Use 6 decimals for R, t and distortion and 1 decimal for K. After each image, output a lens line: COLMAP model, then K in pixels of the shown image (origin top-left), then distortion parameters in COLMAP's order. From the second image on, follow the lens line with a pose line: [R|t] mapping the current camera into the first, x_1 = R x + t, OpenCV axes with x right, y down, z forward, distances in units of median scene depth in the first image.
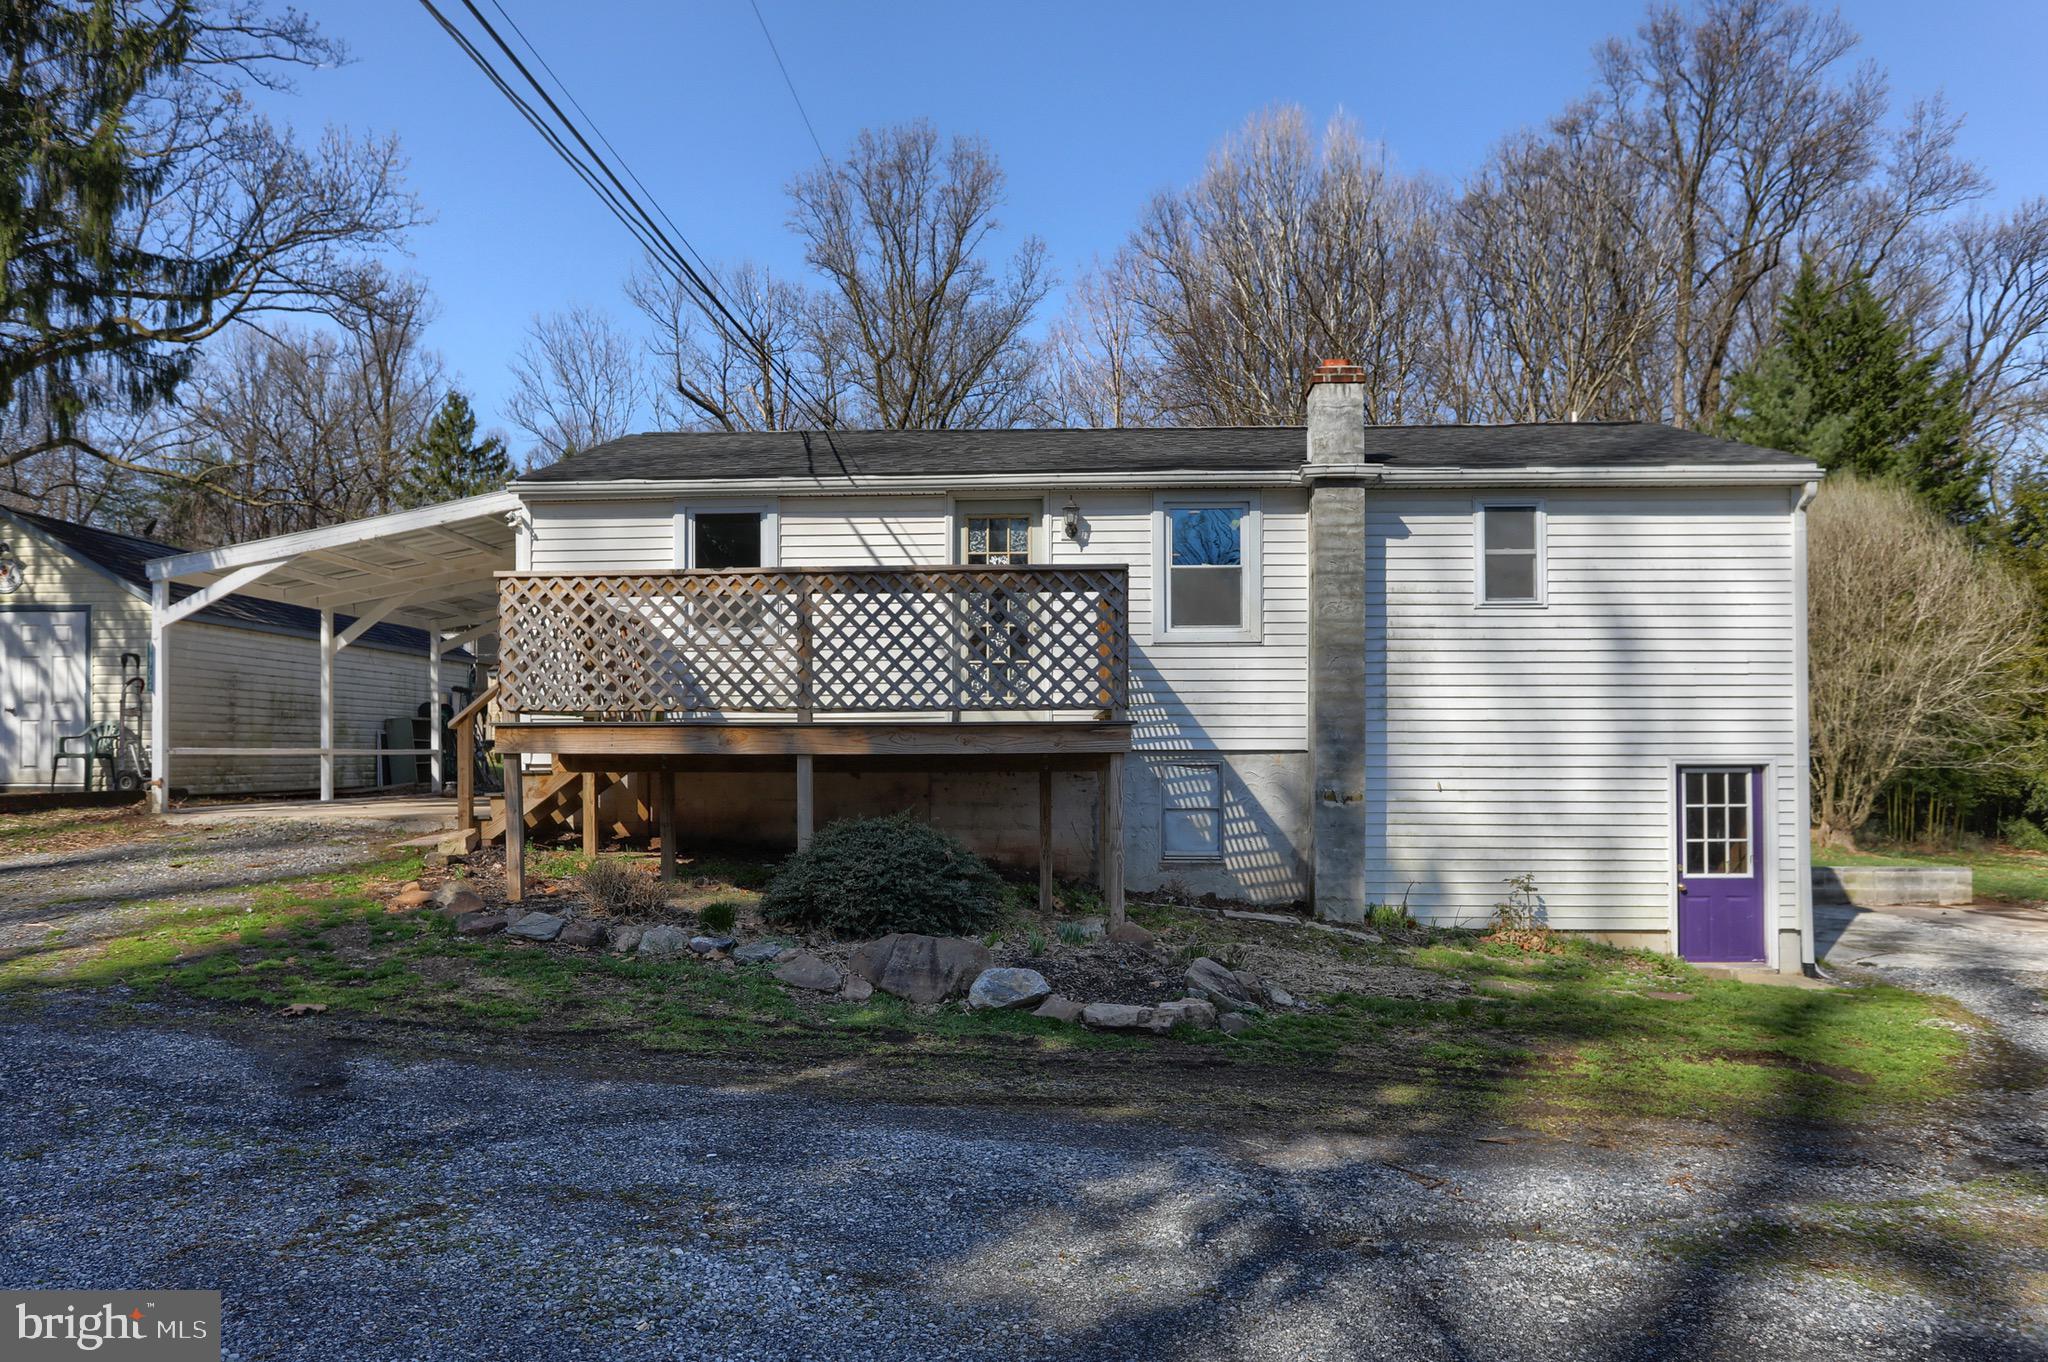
lens RADIAL K [[1314.2, 0, 1011.4], [0, 1314.2, 740.7], [0, 0, 1]] dist [-0.034167, 0.028730]
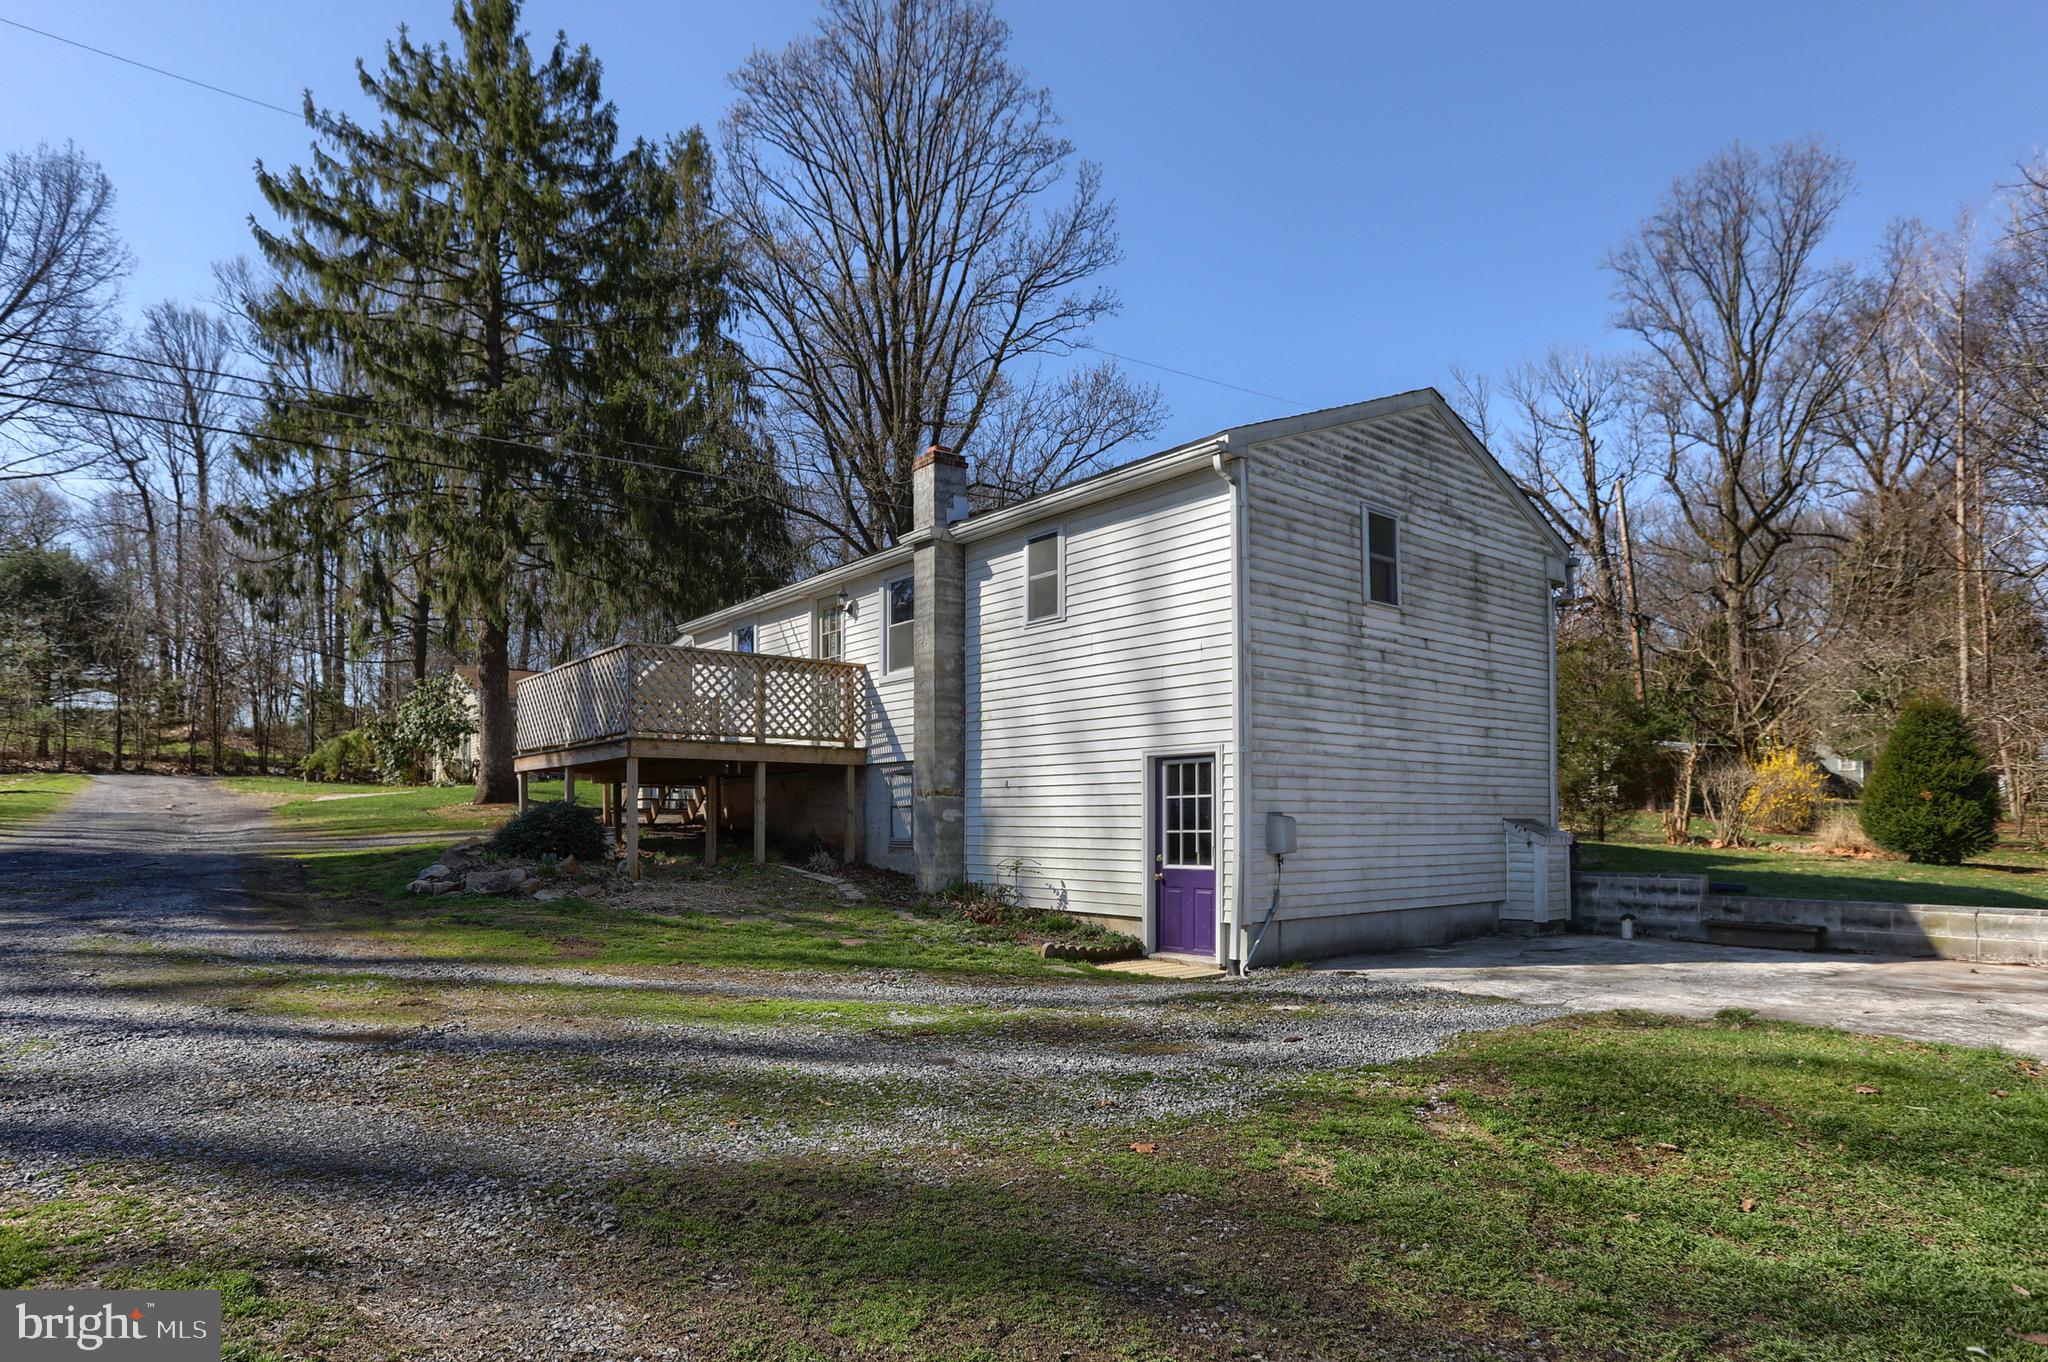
lens RADIAL K [[1121.5, 0, 1029.2], [0, 1121.5, 790.2], [0, 0, 1]] dist [-0.000866, -0.000071]
pose [[0.670330, -0.019652, -0.741803, 1.054803], [0.010628, 0.999801, -0.016884, 0.056073], [0.741987, 0.003434, 0.670405, 0.327655]]
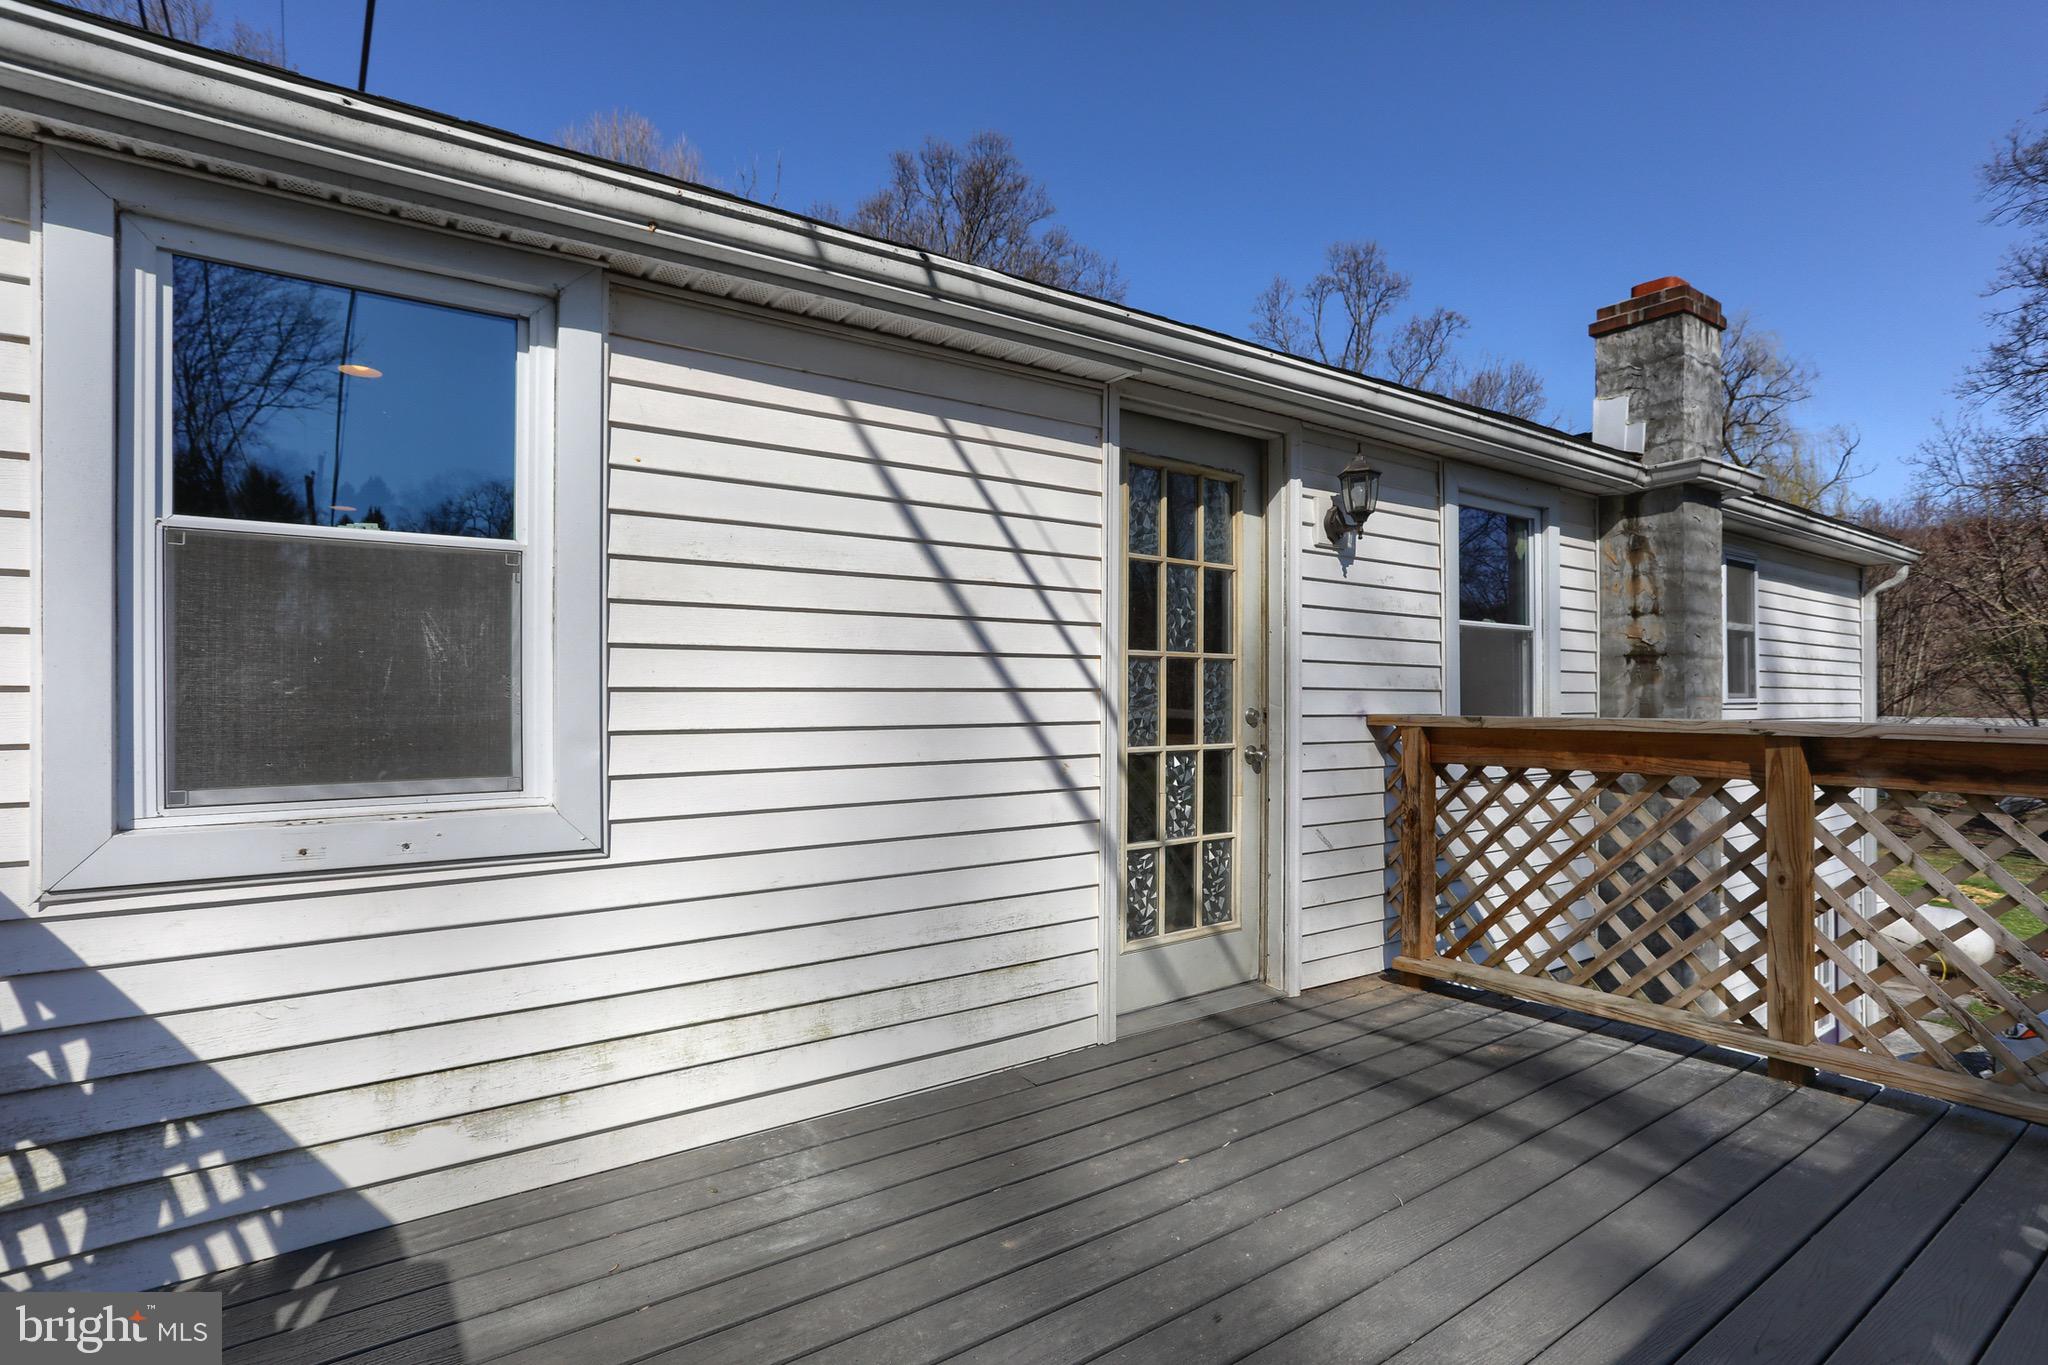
lens RADIAL K [[1024.0, 0, 1017.8], [0, 1024.0, 690.4], [0, 0, 1]] dist [-0.049382, 0.027622]
pose [[0.783214, 0.007021, 0.621712, -0.235225], [-0.007041, 0.999972, -0.002422, -0.103895], [-0.621712, -0.002480, 0.783242, 0.794555]]
